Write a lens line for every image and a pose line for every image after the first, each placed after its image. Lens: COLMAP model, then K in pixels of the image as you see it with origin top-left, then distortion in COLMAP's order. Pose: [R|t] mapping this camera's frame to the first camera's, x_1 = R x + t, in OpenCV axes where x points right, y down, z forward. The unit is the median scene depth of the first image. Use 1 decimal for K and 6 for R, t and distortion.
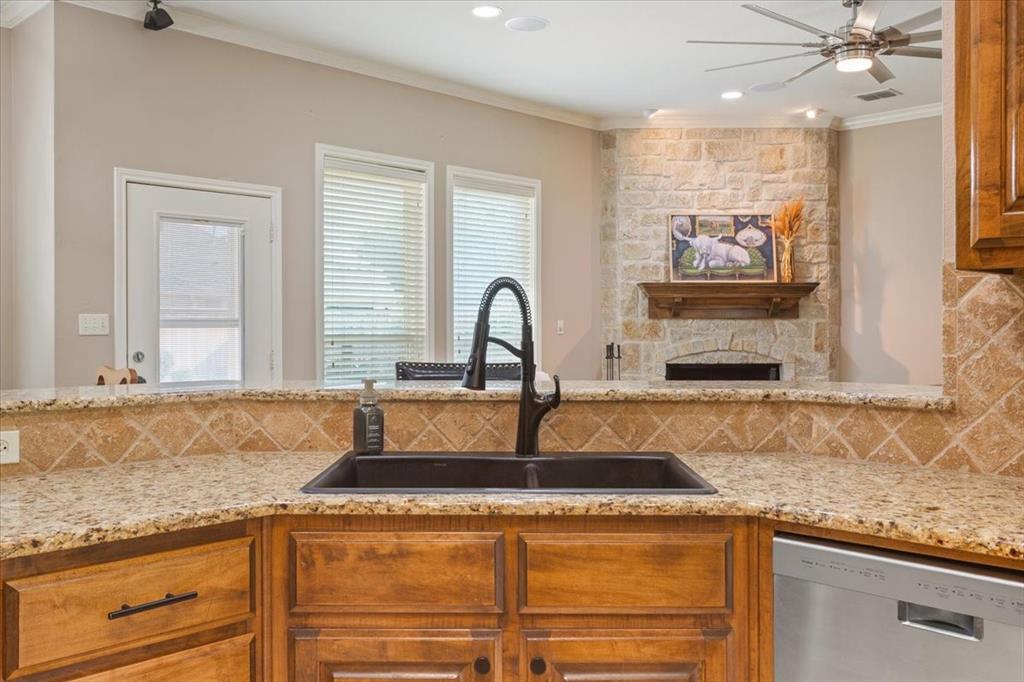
lens RADIAL K [[915.8, 0, 528.8], [0, 915.8, 314.5], [0, 0, 1]] dist [-0.006628, 0.004274]
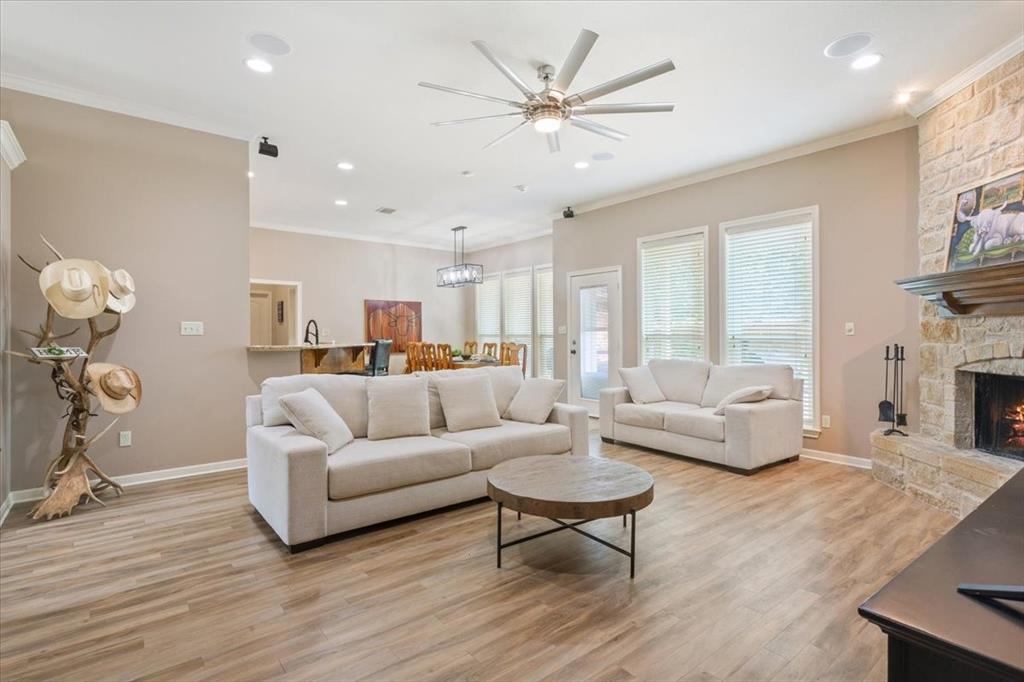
lens RADIAL K [[490.2, 0, 495.9], [0, 490.2, 331.9], [0, 0, 1]] dist [0.001425, 0.000656]
pose [[-0.133859, -0.005925, -0.990983, 0.660814], [0.013819, 0.999874, -0.007845, 0.015829], [0.990904, -0.014745, -0.133761, 0.638900]]
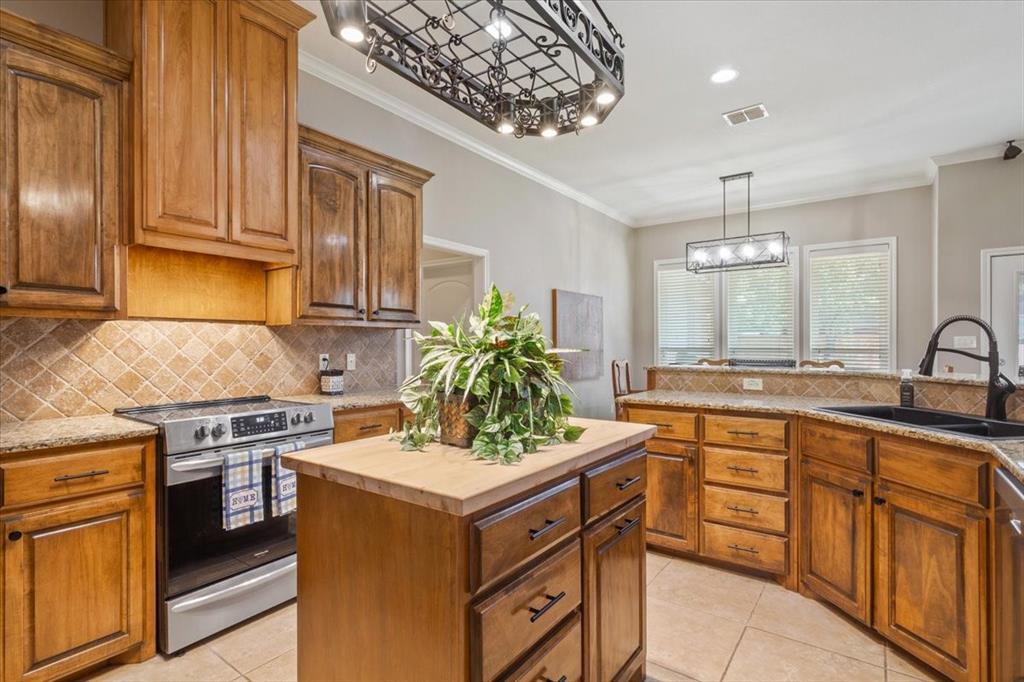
lens RADIAL K [[493.9, 0, 506.7], [0, 493.9, 343.9], [0, 0, 1]] dist [0.002645, 0.000940]
pose [[0.149016, 0.001321, -0.988834, 0.212032], [0.012502, 0.999917, 0.003220, 0.000019], [0.988756, -0.012843, 0.148987, -0.007083]]
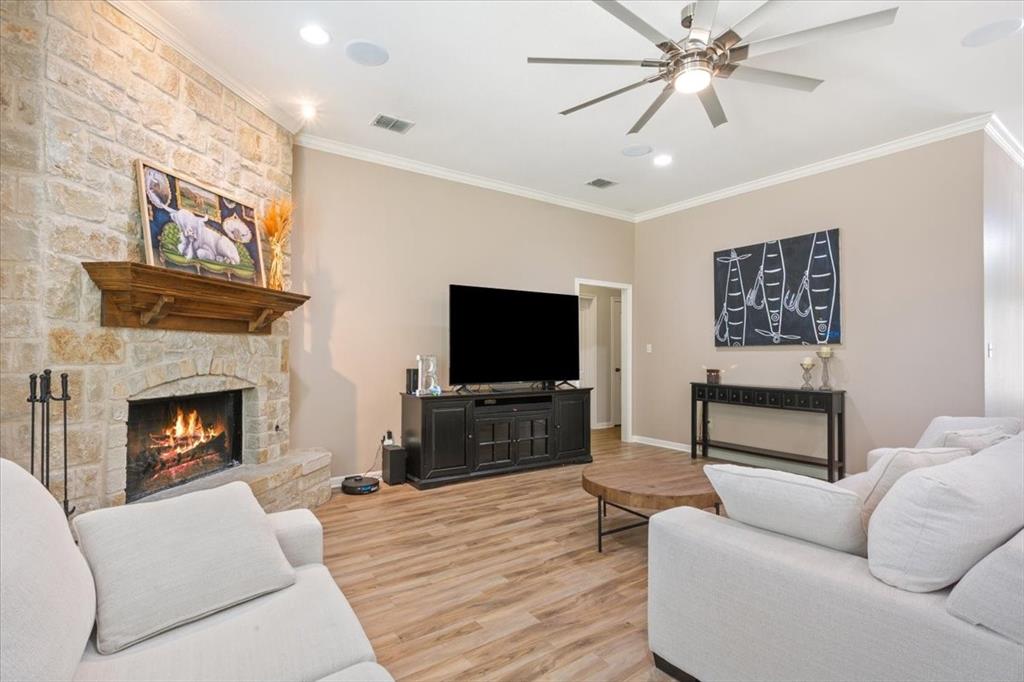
lens RADIAL K [[488.1, 0, 498.6], [0, 488.1, 342.1], [0, 0, 1]] dist [0.001769, 0.000814]
pose [[0.188561, 0.019600, 0.981866, -0.125453], [-0.017368, 0.999711, -0.016621, 0.015293], [-0.981908, -0.013919, 0.188847, 0.696513]]
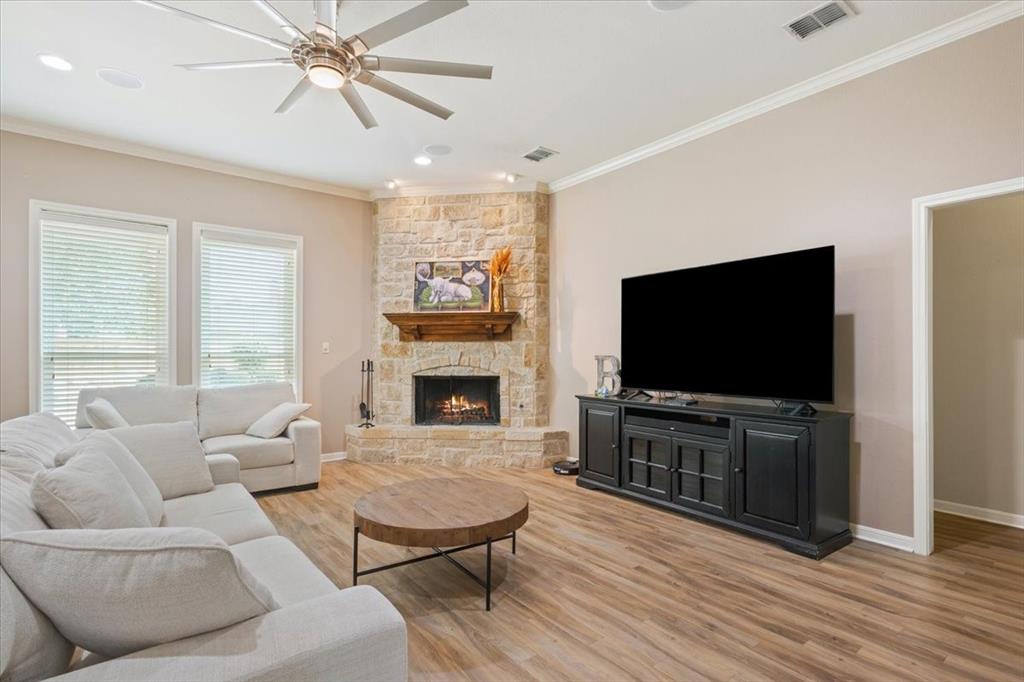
lens RADIAL K [[500.8, 0, 528.6], [0, 500.8, 344.9], [0, 0, 1]] dist [-0.000283, 0.000513]
pose [[0.992849, -0.003413, -0.119326, 0.402235], [0.003176, 0.999993, -0.002182, 0.011792], [0.119333, 0.001787, 0.992853, 0.307219]]
